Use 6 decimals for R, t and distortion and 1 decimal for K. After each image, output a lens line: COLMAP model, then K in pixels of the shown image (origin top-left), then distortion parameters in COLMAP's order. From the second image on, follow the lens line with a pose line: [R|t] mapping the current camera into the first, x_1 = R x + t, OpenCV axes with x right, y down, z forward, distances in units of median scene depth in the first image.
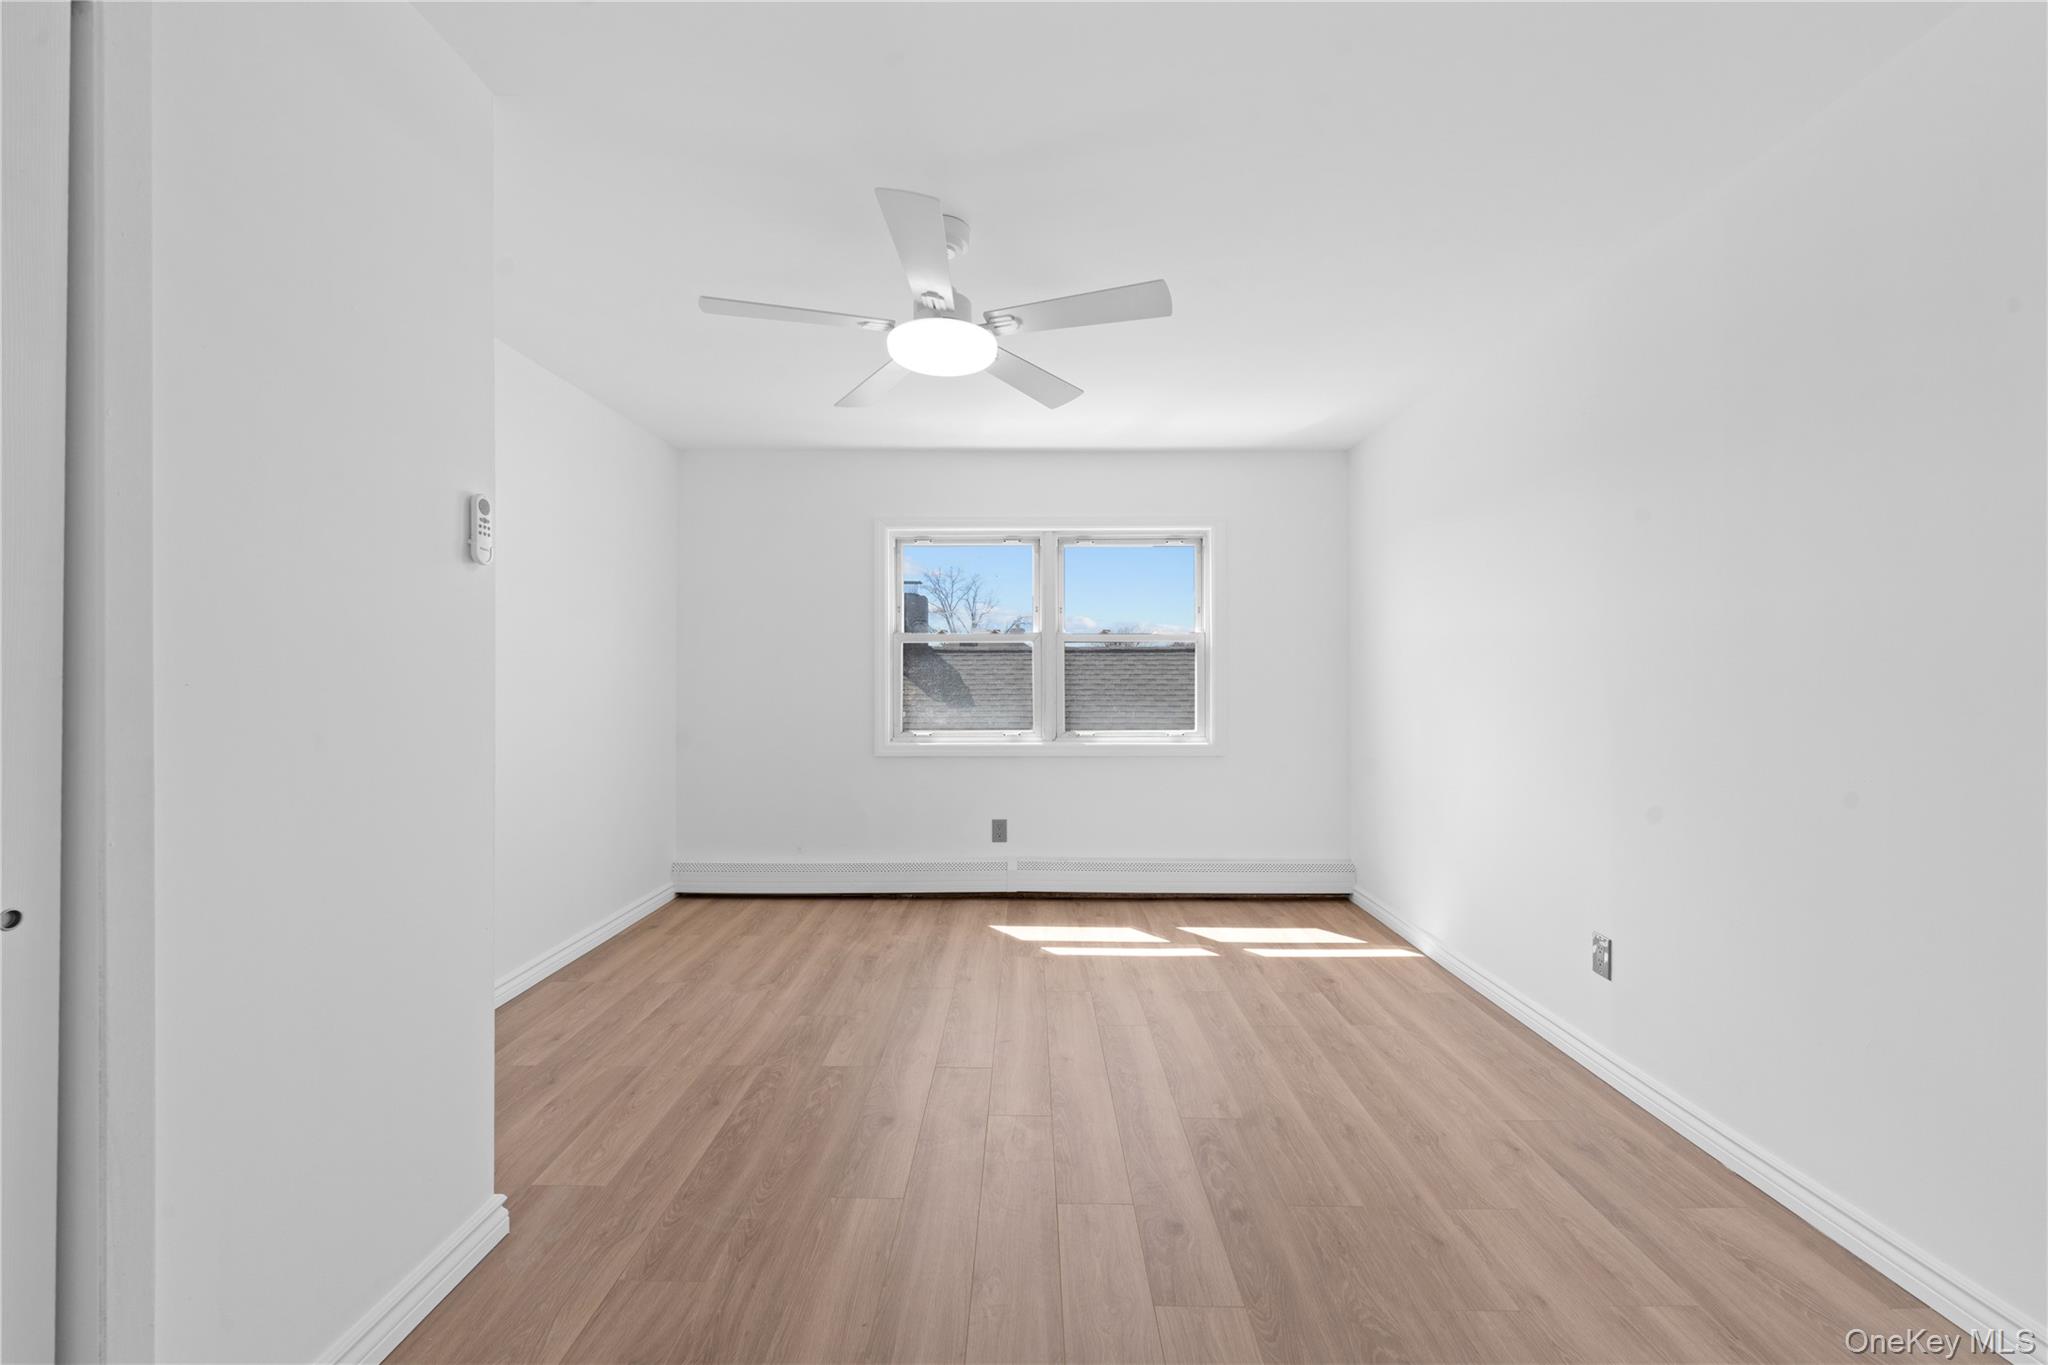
lens RADIAL K [[832.4, 0, 1016.2], [0, 832.4, 686.2], [0, 0, 1]] dist [0.001520, -0.000304]
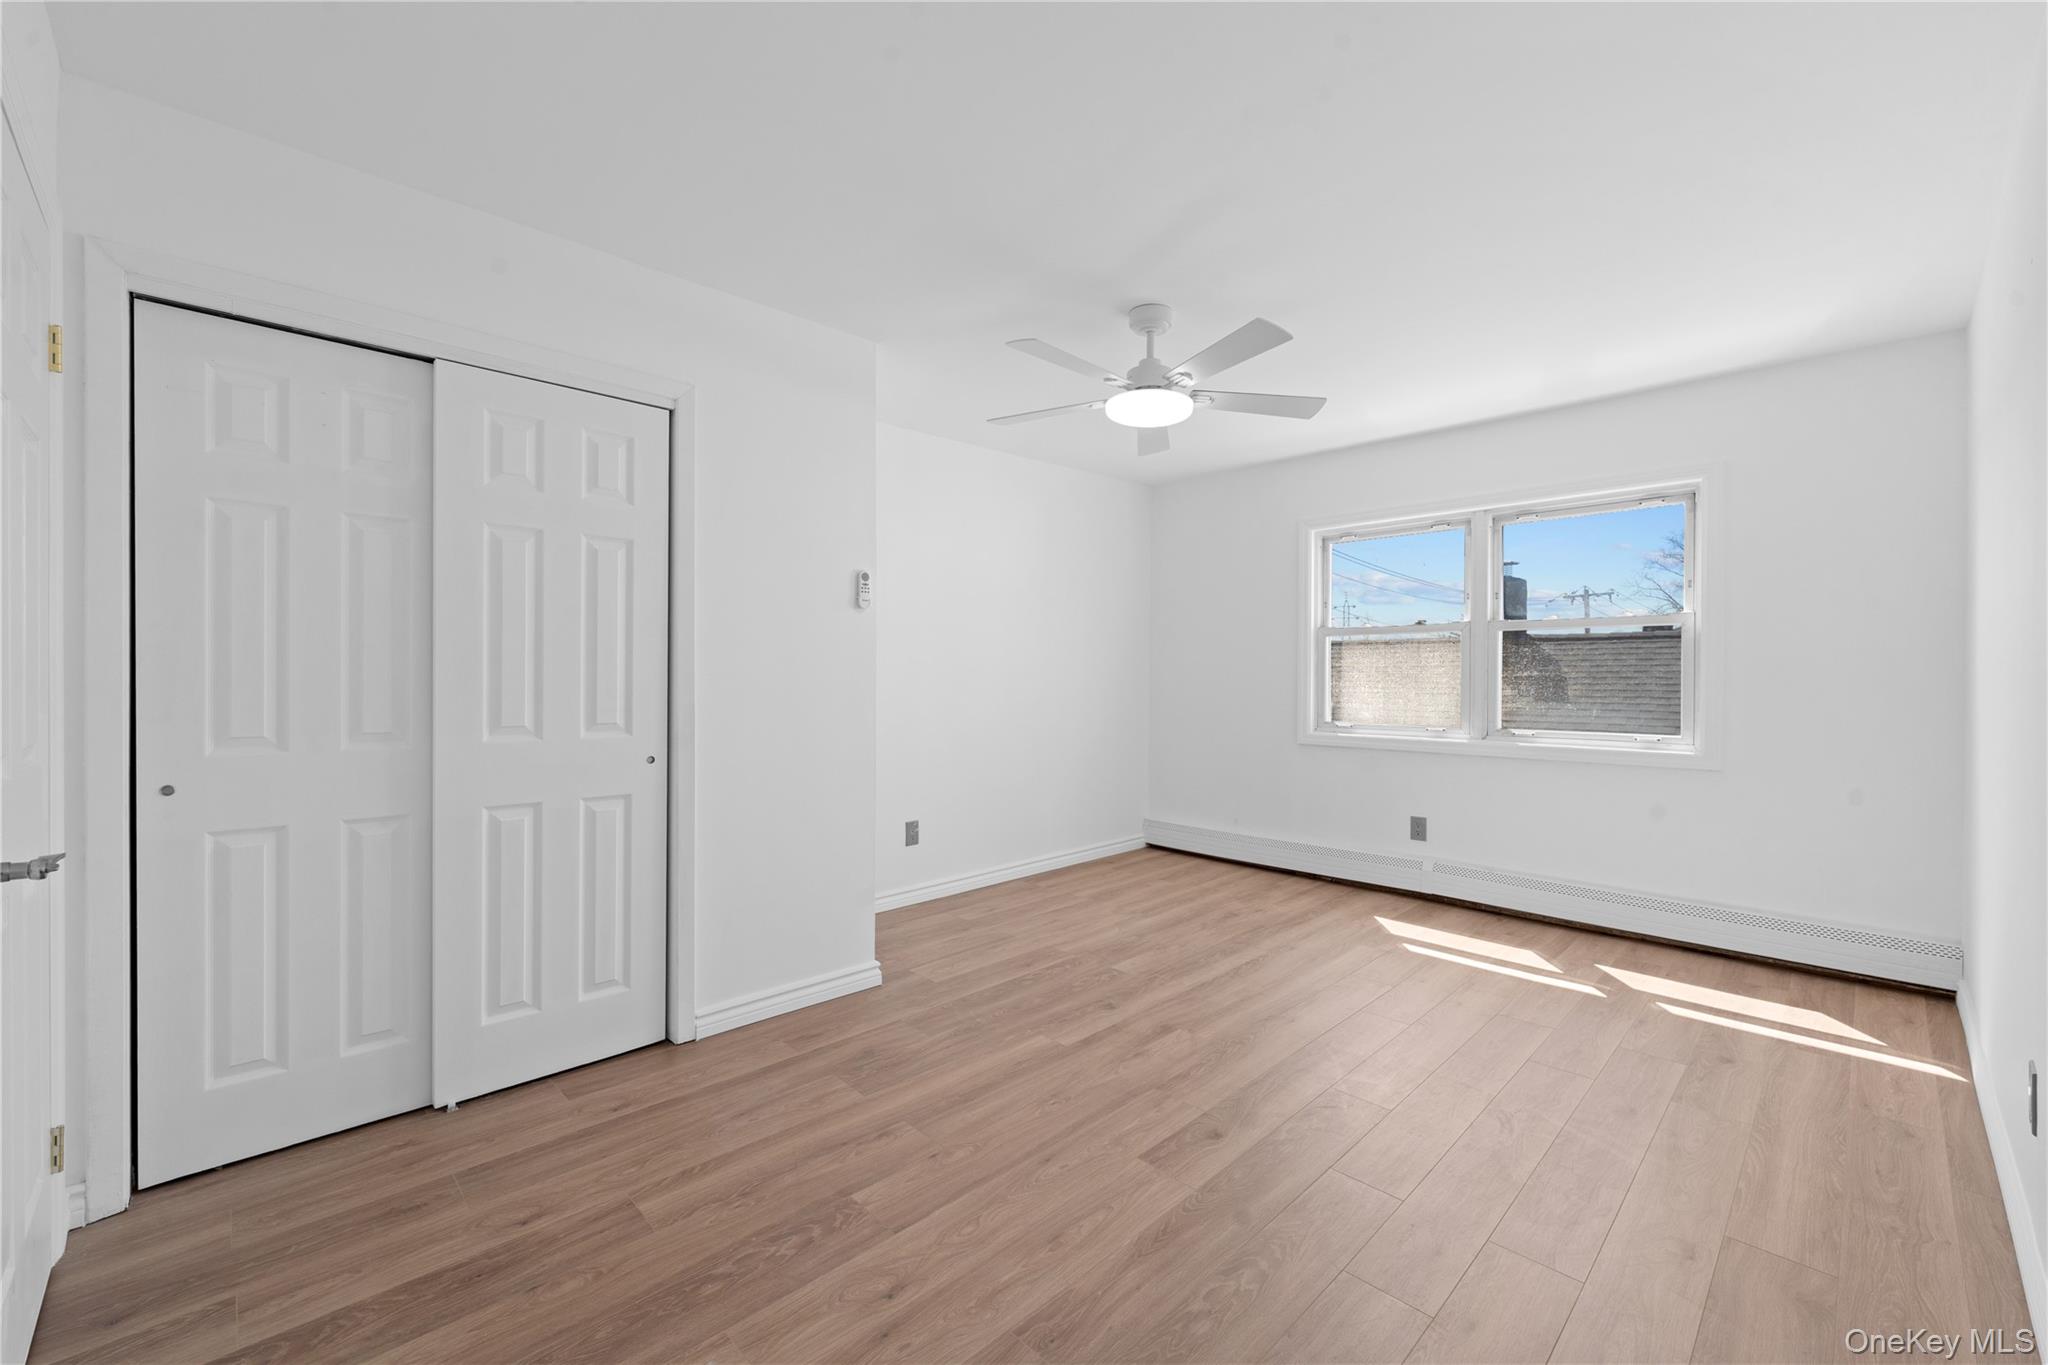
lens RADIAL K [[832.4, 0, 1016.2], [0, 832.4, 686.2], [0, 0, 1]] dist [0.001520, -0.000304]
pose [[0.697938, 0.011540, -0.716066, 0.396215], [-0.005417, 0.999927, 0.010835, 0.000491], [0.716138, -0.003683, 0.697949, -0.012401]]
